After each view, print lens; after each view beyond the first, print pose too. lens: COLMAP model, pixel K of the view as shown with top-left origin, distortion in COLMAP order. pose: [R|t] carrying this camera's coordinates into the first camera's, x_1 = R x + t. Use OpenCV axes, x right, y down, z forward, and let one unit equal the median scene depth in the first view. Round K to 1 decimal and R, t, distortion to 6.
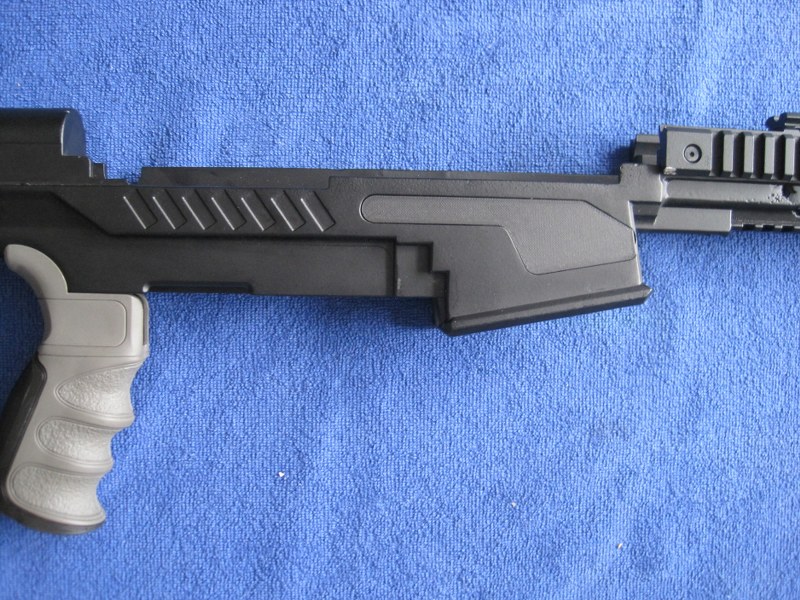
lens RADIAL K [[810.1, 0, 400.0], [0, 810.1, 300.0], [0, 0, 1]] dist [-0.179017, 0.144562]
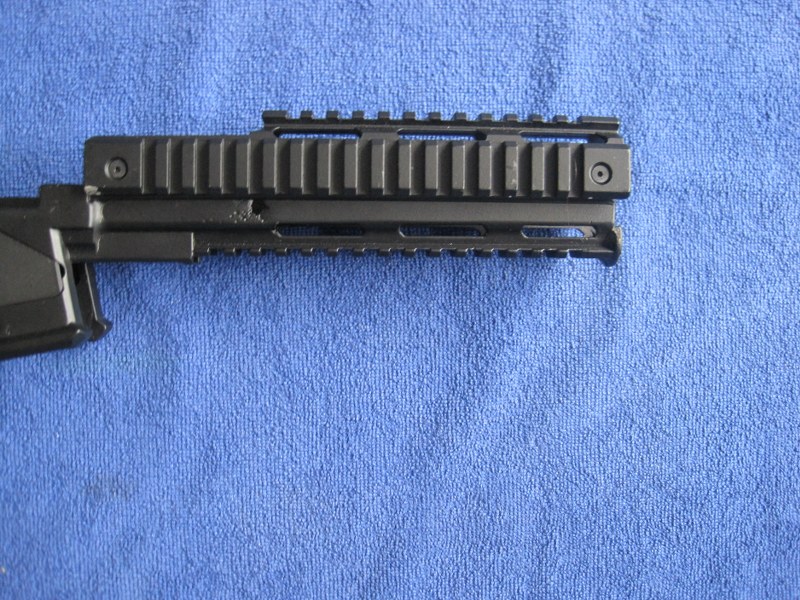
lens RADIAL K [[810.1, 0, 400.0], [0, 810.1, 300.0], [0, 0, 1]] dist [-0.179017, 0.144562]
pose [[0.999572, -0.018615, -0.022570, 0.620628], [0.018504, 0.999816, -0.005104, -0.032611], [0.022661, 0.004684, 0.999732, 0.151214]]
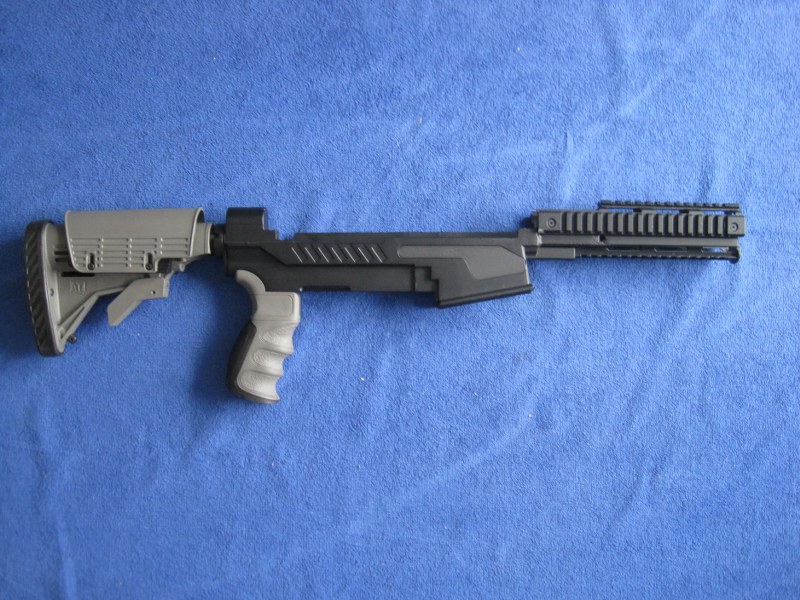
lens RADIAL K [[823.0, 0, 400.6], [0, 823.0, 318.2], [0, 0, 1]] dist [-0.157133, 0.085495]
pose [[0.998269, -0.013568, -0.057220, 0.075619], [0.012946, 0.999853, -0.011229, 0.085519], [0.057364, 0.010469, 0.998298, -1.128572]]
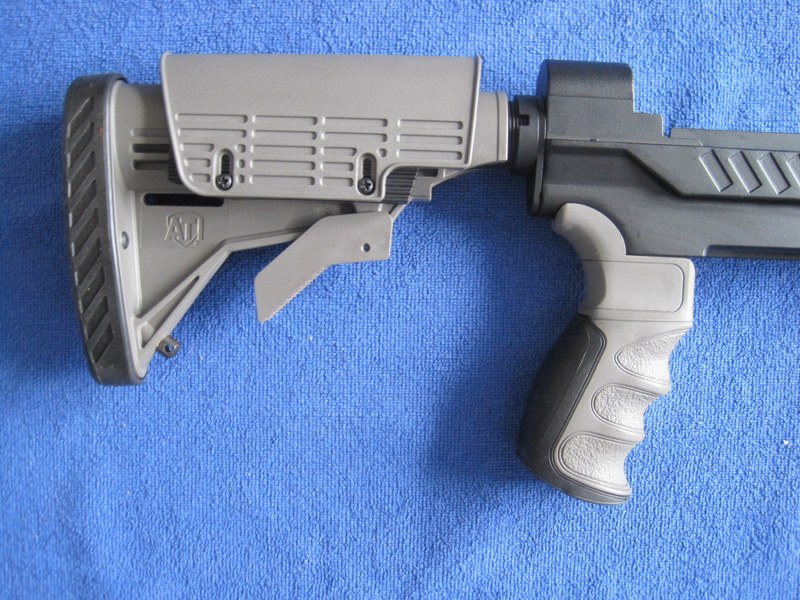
lens RADIAL K [[810.1, 0, 400.0], [0, 810.1, 300.0], [0, 0, 1]] dist [-0.179017, 0.144562]
pose [[0.997837, 0.019024, -0.062929, -0.570288], [-0.016935, 0.999293, 0.033573, 0.015951], [0.063523, -0.032434, 0.997453, 0.006475]]
